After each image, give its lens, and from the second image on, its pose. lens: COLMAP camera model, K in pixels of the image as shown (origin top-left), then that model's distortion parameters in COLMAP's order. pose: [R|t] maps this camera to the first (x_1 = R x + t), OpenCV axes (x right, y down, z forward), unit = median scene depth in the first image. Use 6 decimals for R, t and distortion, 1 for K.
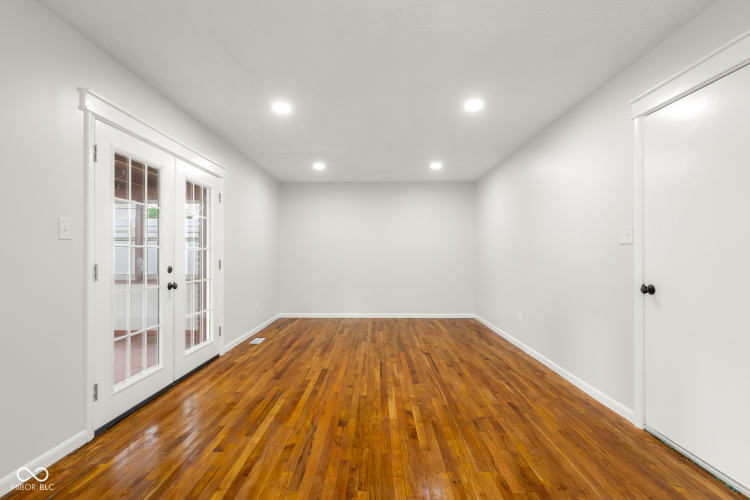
lens RADIAL K [[352.0, 0, 360.3], [0, 352.0, 251.5], [0, 0, 1]] dist [-0.003976, -0.000857]
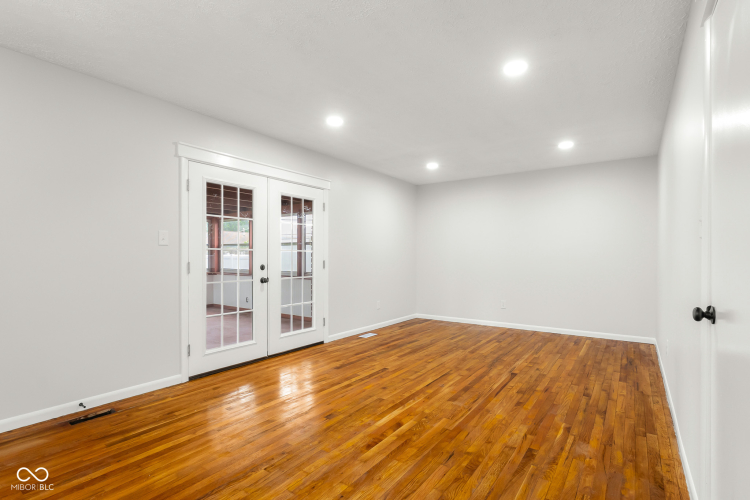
lens RADIAL K [[352.0, 0, 366.5], [0, 352.0, 256.4], [0, 0, 1]] dist [-0.003976, -0.000857]
pose [[0.830922, 0.000226, -0.556389, 0.421184], [0.003414, 0.999979, 0.005504, 0.005172], [0.556379, -0.006473, 0.830904, 0.130350]]
